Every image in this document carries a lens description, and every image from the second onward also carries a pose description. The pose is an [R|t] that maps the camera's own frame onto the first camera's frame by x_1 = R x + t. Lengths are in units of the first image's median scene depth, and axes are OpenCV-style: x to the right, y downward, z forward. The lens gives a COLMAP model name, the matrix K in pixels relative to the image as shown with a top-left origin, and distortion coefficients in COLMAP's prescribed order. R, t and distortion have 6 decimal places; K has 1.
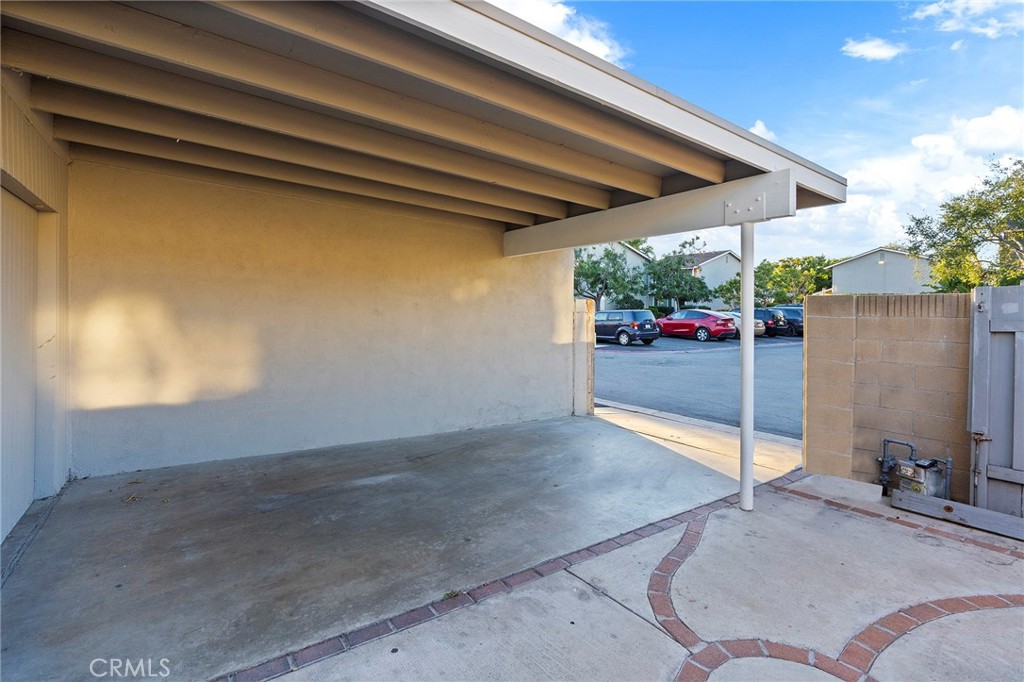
lens RADIAL K [[472.4, 0, 510.1], [0, 472.4, 310.3], [0, 0, 1]] dist [-0.003015, 0.000793]
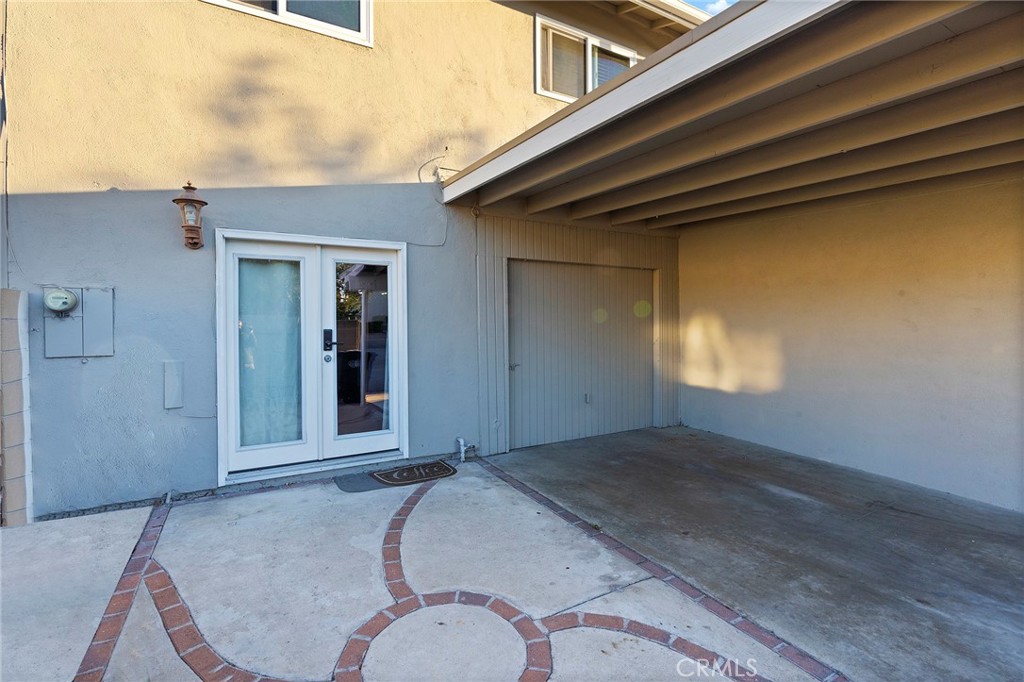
lens RADIAL K [[472.4, 0, 513.2], [0, 472.4, 338.3], [0, 0, 1]] dist [-0.003015, 0.000793]
pose [[-0.097561, 0.017613, -0.995074, 1.115709], [0.008969, 0.999818, 0.016818, 0.020774], [0.995189, -0.007284, -0.097702, 0.788721]]
